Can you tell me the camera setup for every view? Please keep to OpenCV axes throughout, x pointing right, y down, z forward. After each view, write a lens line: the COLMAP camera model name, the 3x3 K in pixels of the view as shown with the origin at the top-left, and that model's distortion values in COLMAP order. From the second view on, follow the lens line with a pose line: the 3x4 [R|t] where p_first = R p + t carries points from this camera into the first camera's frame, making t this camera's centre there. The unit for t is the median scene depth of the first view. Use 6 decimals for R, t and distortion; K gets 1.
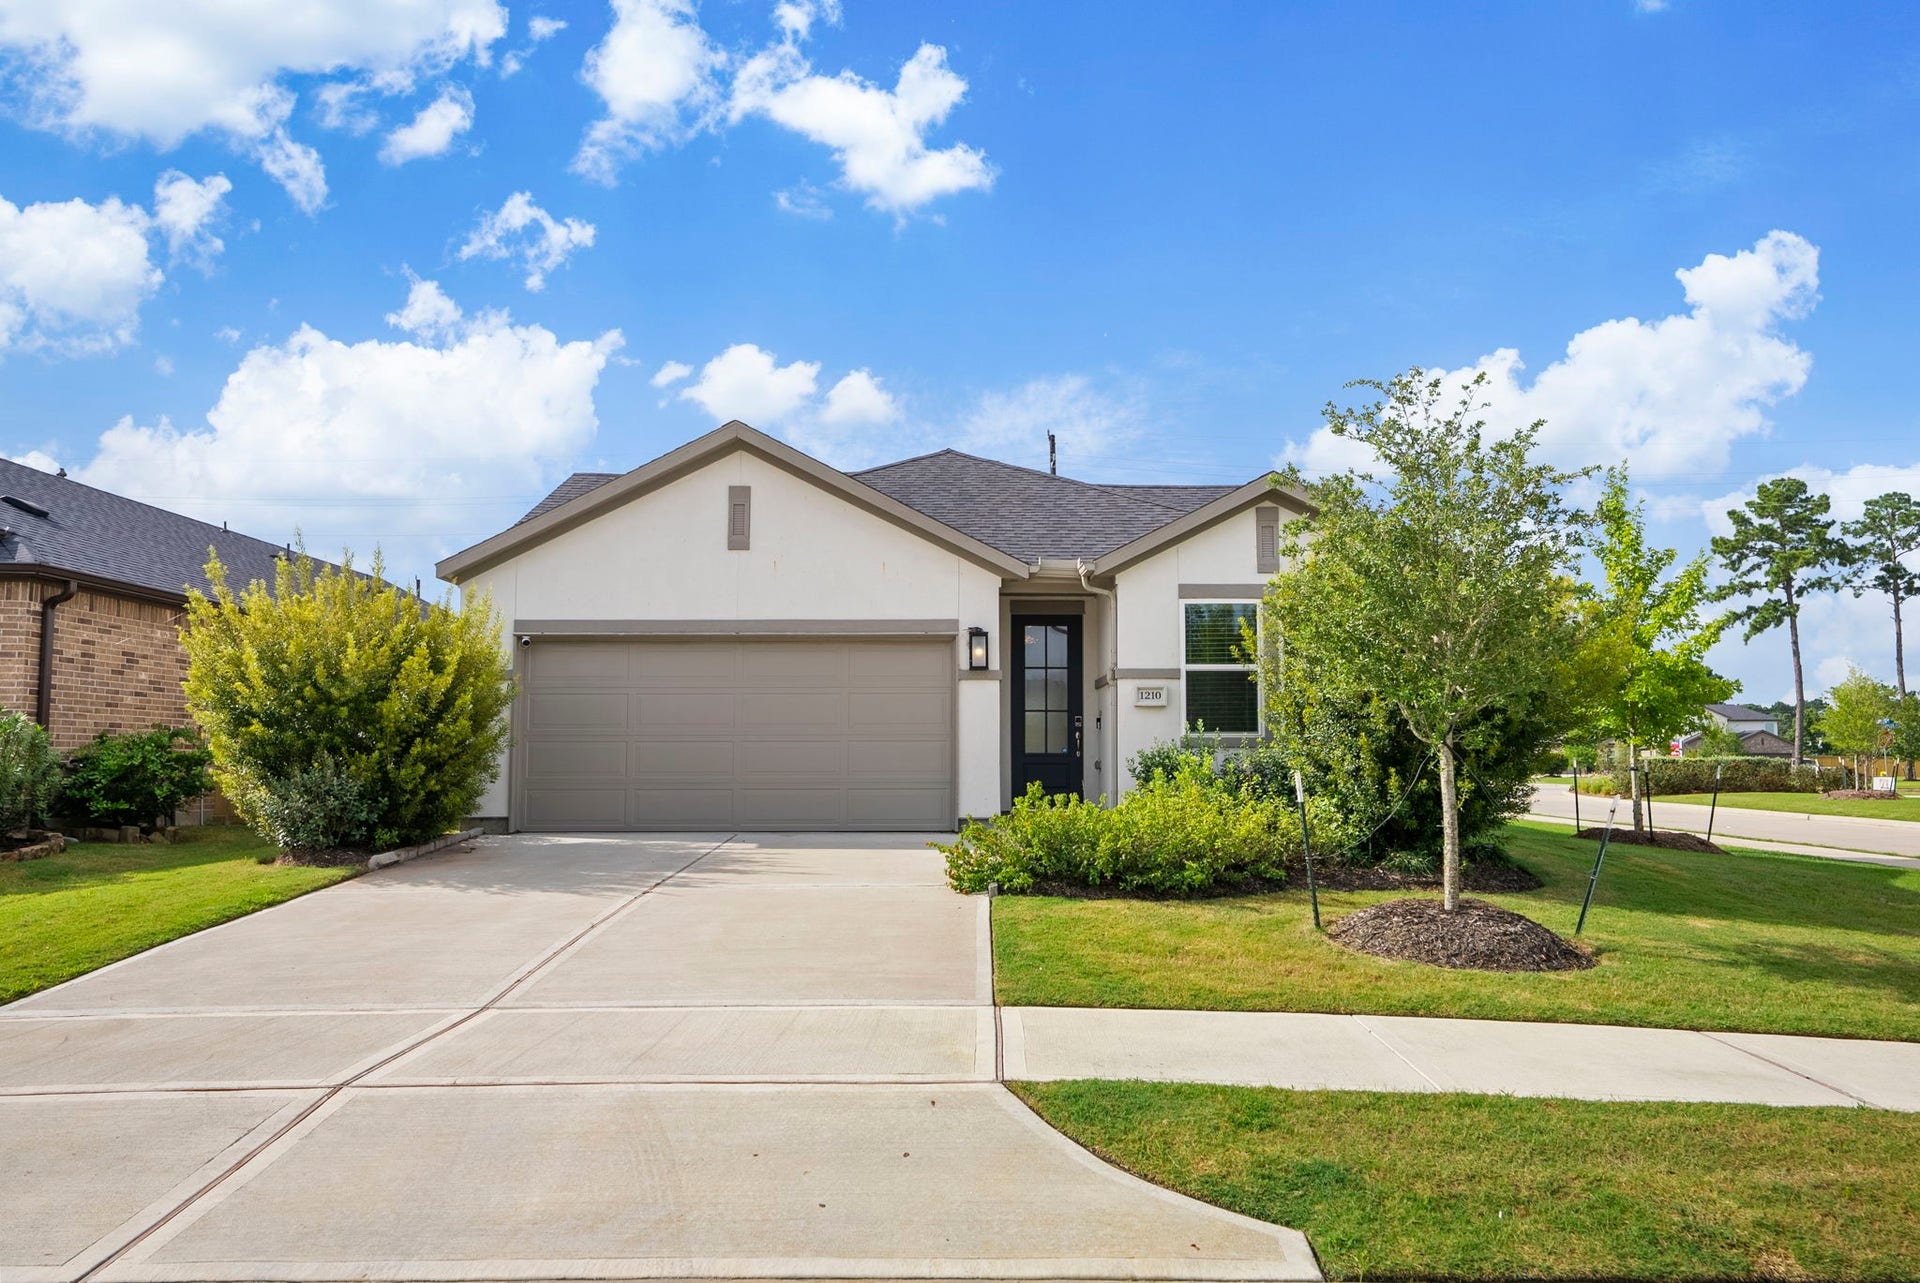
lens RADIAL K [[764.7, 0, 974.2], [0, 764.7, 746.9], [0, 0, 1]] dist [-0.013371, 0.000389]
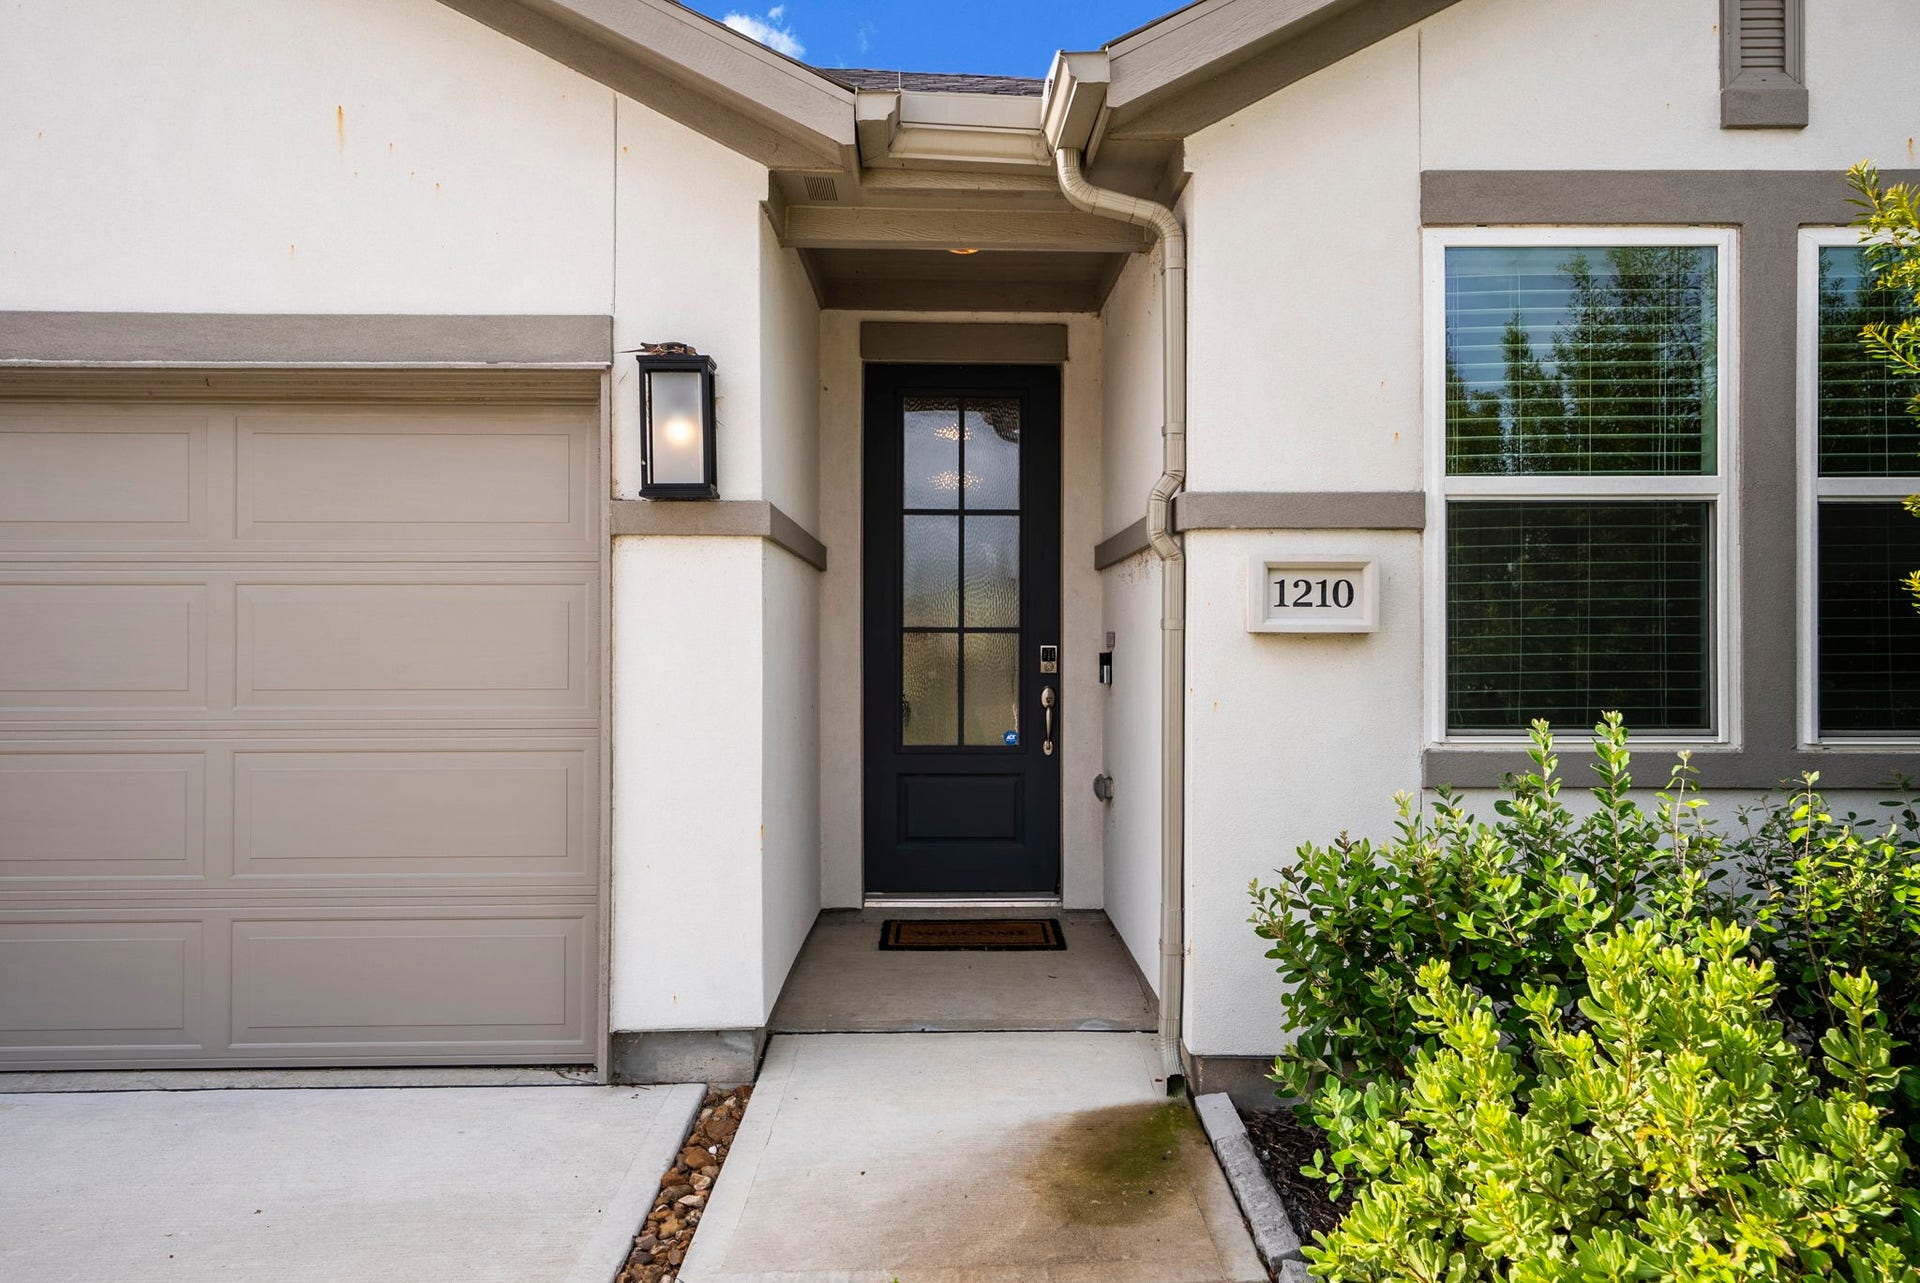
lens RADIAL K [[764.7, 0, 967.5], [0, 764.7, 635.4], [0, 0, 1]] dist [-0.013371, 0.000389]
pose [[0.999903, 0.001800, 0.013794, 0.105330], [-0.001855, 0.999990, 0.003959, -0.052732], [-0.013787, -0.003985, 0.999897, 0.725443]]
